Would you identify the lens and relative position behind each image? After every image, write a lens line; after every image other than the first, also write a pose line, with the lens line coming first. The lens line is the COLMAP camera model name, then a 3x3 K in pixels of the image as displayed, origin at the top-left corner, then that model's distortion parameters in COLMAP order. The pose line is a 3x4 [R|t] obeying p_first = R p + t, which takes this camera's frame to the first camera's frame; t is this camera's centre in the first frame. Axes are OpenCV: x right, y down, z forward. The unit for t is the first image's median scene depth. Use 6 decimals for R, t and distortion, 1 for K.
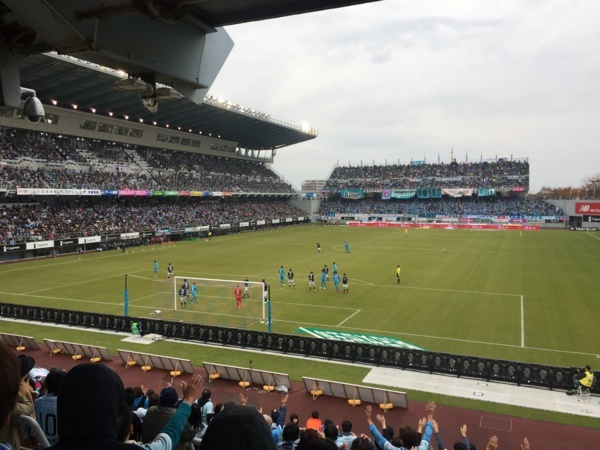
lens RADIAL K [[503.7, 0, 300.0], [0, 503.7, 241.0], [0, 0, 1]] dist [0.004032, 0.001235]
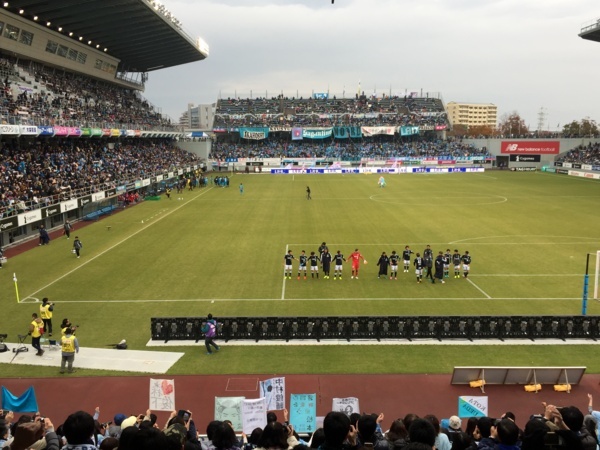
lens RADIAL K [[601.5, 0, 300.0], [0, 601.5, 225.0], [0, 0, 1]] dist [0.061318, -0.012391]
pose [[0.915275, -0.062370, 0.397971, -0.230881], [0.039274, 0.997051, 0.065935, -0.008945], [-0.400910, -0.044719, 0.915025, 0.096308]]
